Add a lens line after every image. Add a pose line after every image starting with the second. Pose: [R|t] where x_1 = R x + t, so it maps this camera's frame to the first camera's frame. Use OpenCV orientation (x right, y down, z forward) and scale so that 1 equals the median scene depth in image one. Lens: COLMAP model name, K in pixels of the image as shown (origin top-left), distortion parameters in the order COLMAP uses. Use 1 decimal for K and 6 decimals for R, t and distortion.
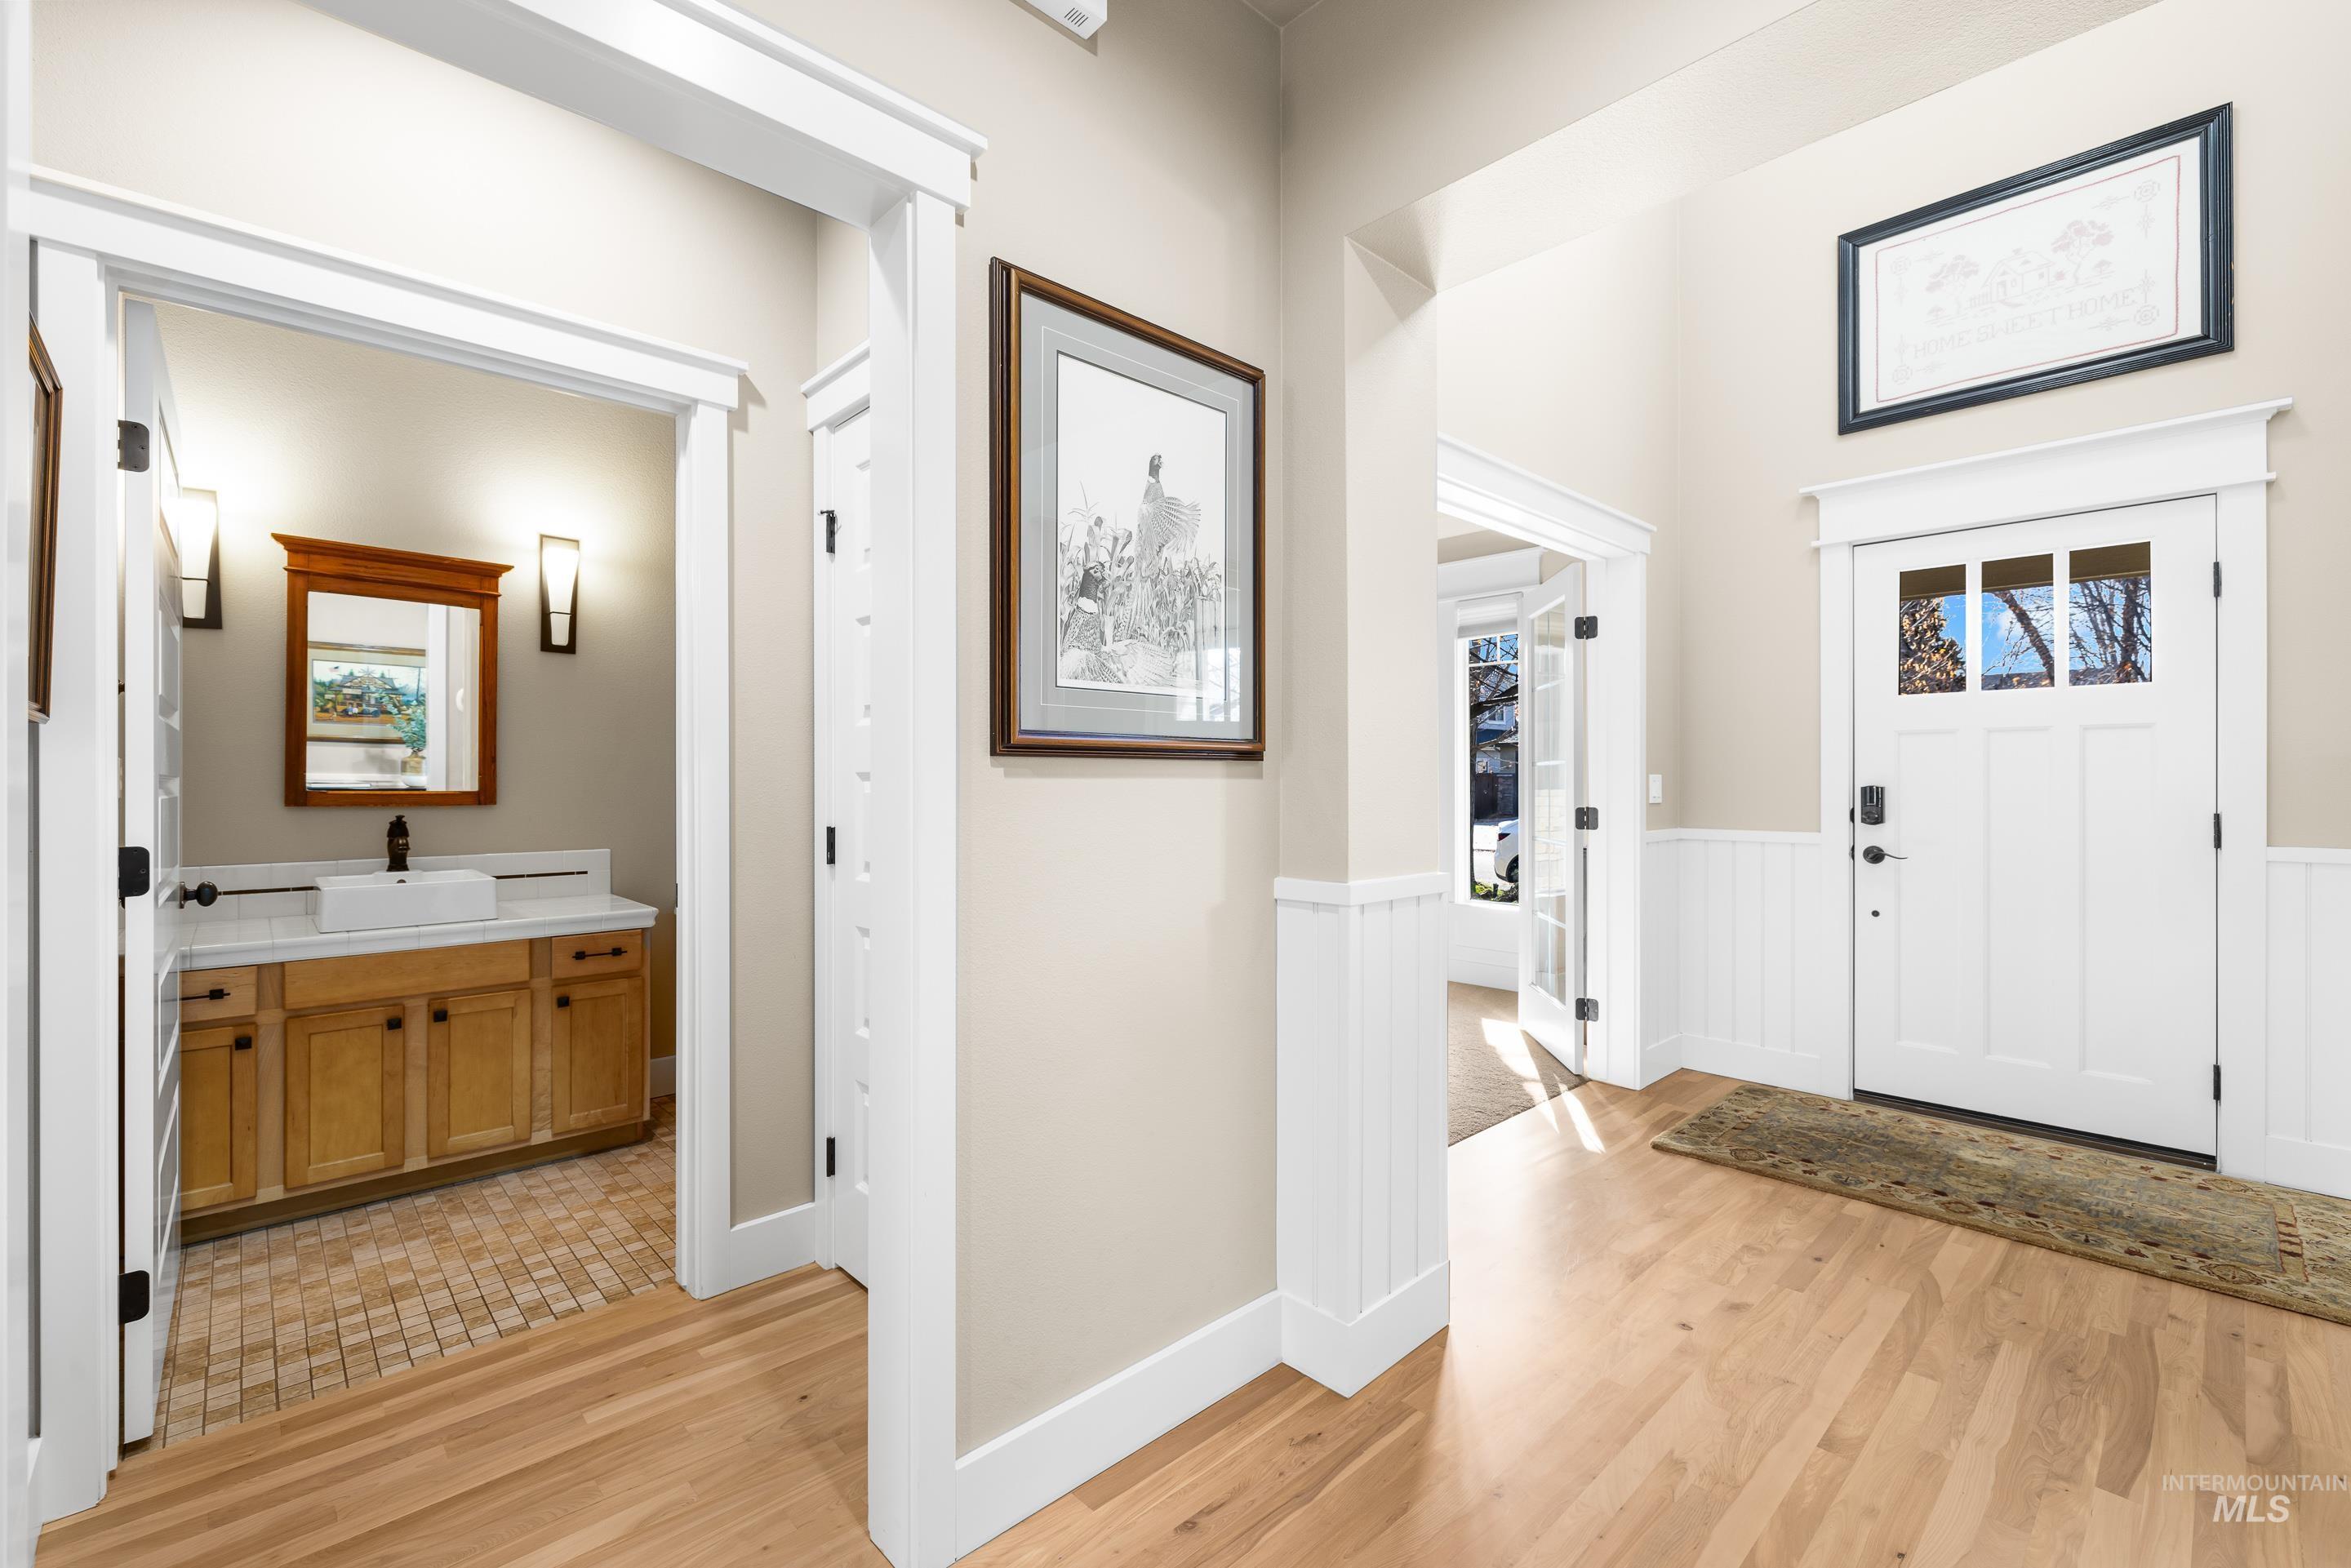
lens RADIAL K [[995.5, 0, 1172.7], [0, 995.5, 786.3], [0, 0, 1]] dist [0.000406, -0.000710]
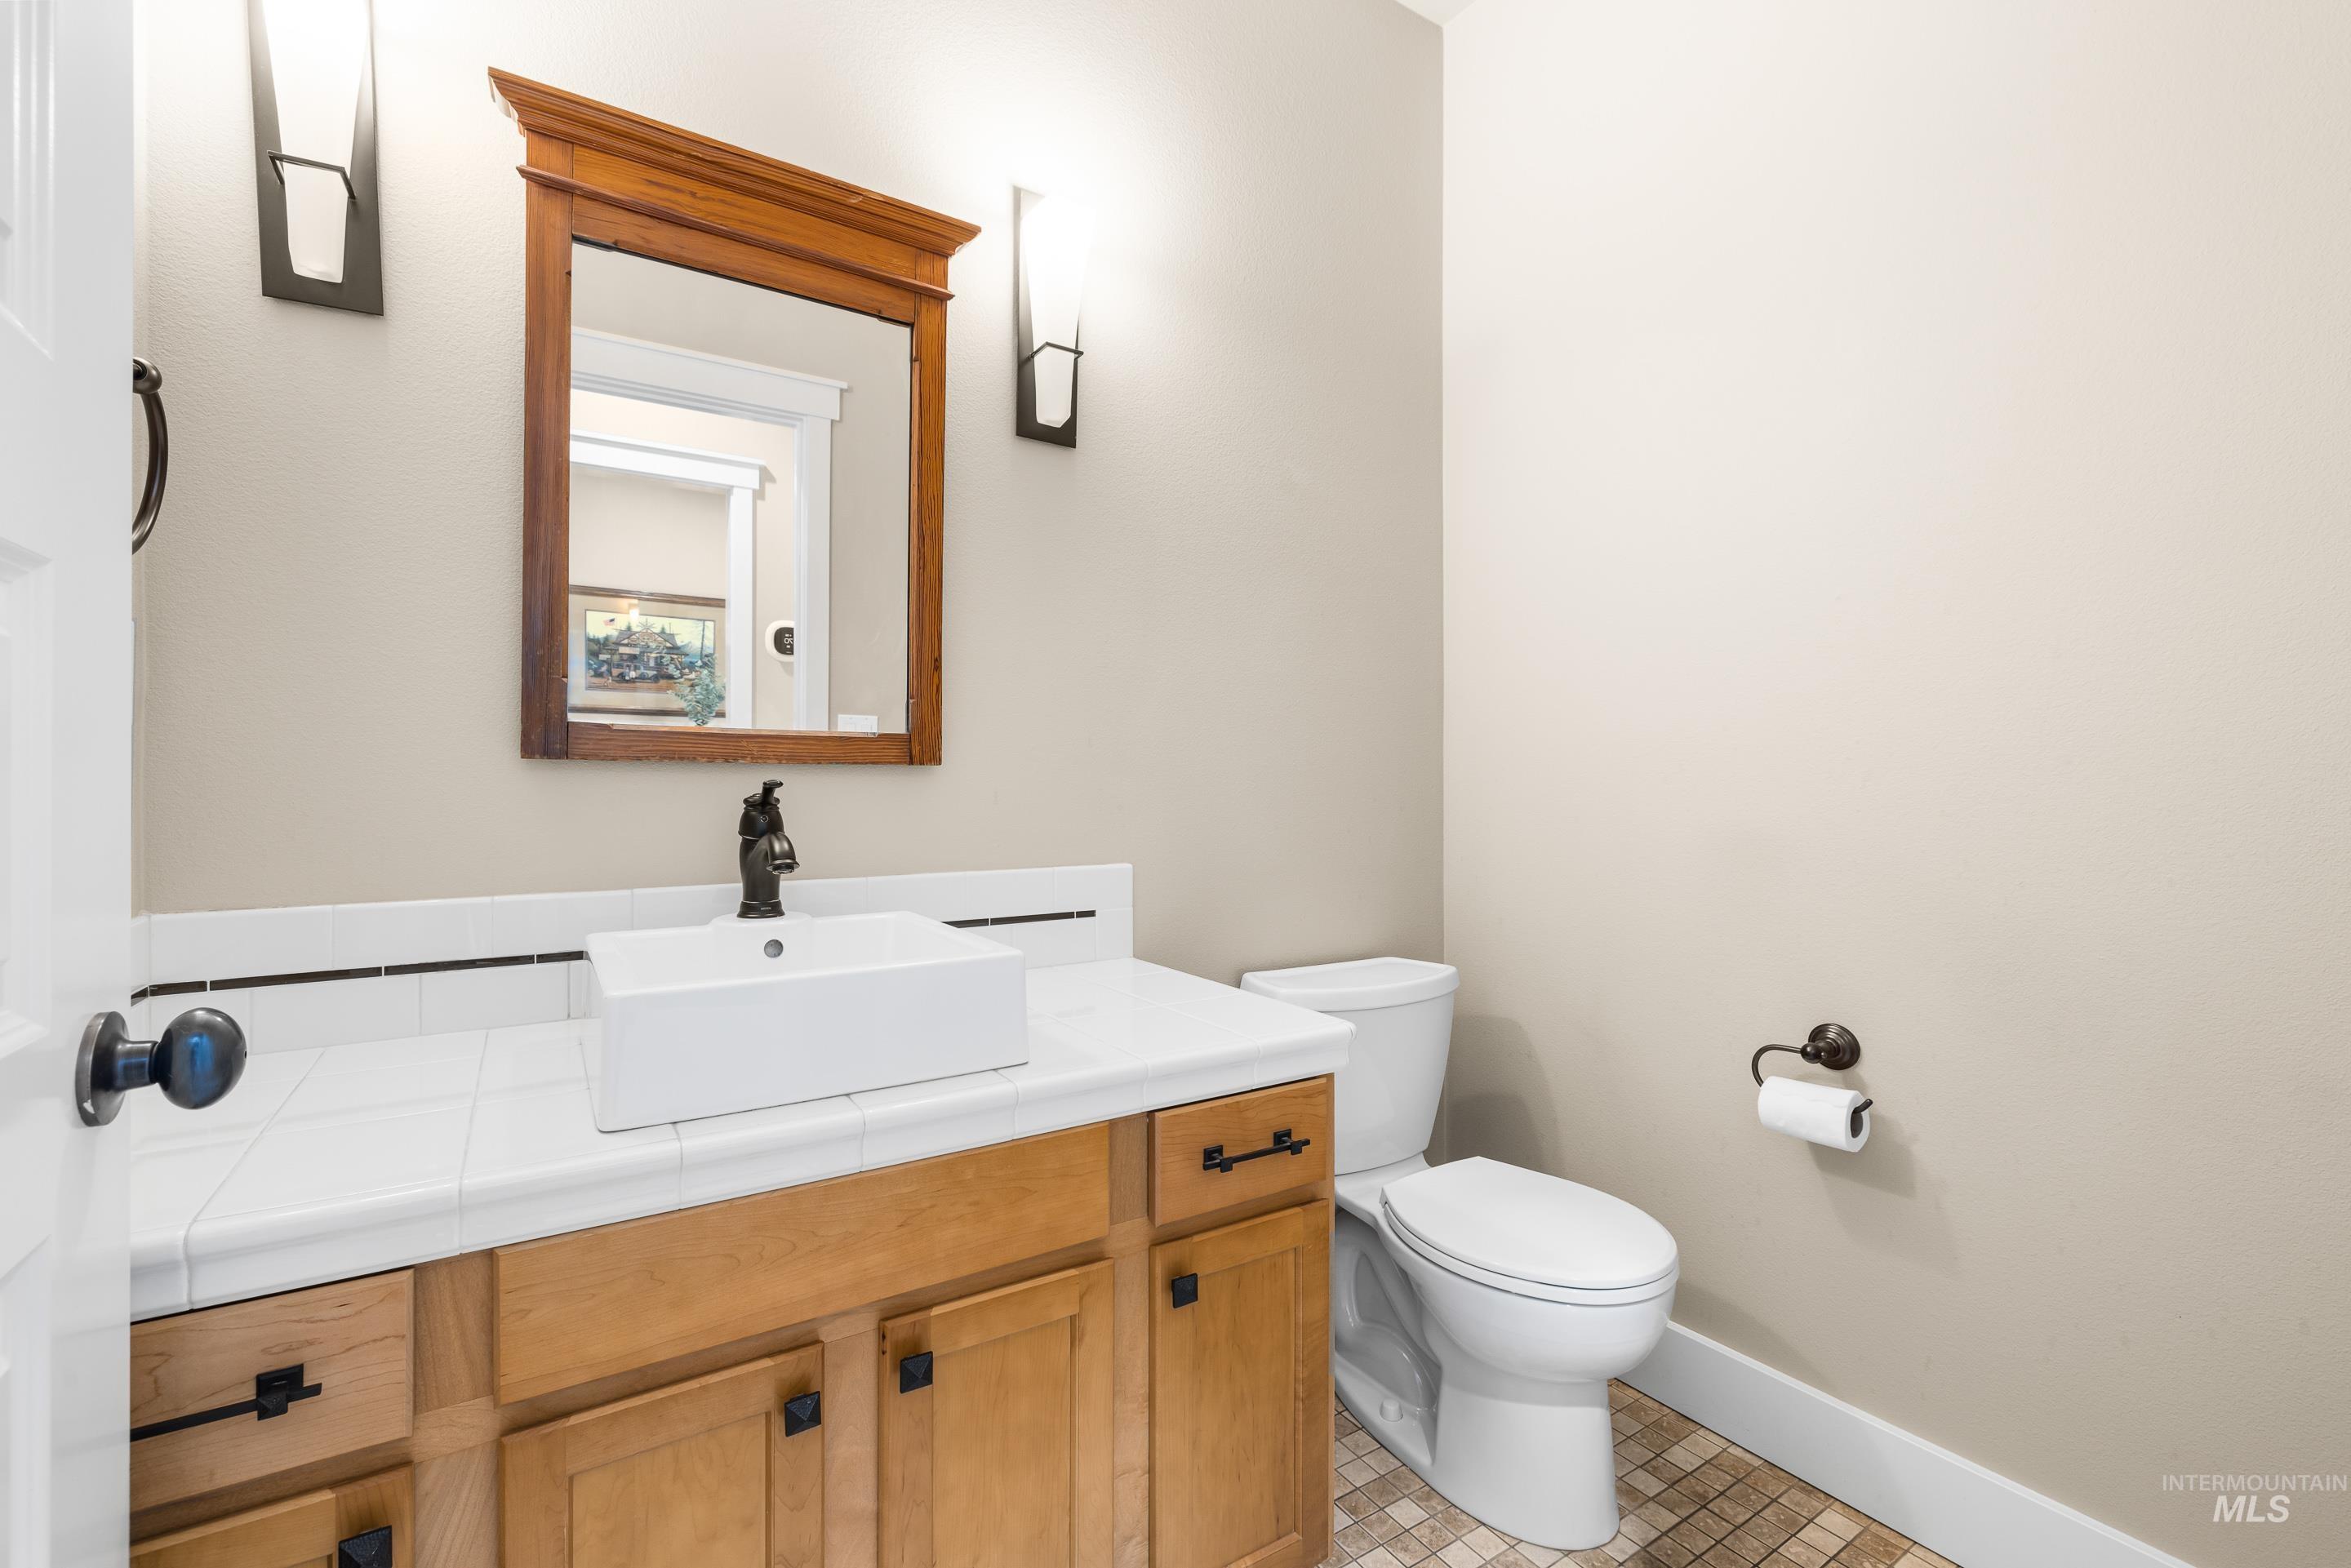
lens RADIAL K [[995.5, 0, 1168.8], [0, 995.5, 781.7], [0, 0, 1]] dist [0.000406, -0.000710]
pose [[0.983211, -0.003861, -0.182430, -0.538259], [0.002814, 0.999978, -0.005998, 0.031612], [0.182450, 0.005384, 0.983200, 0.625775]]
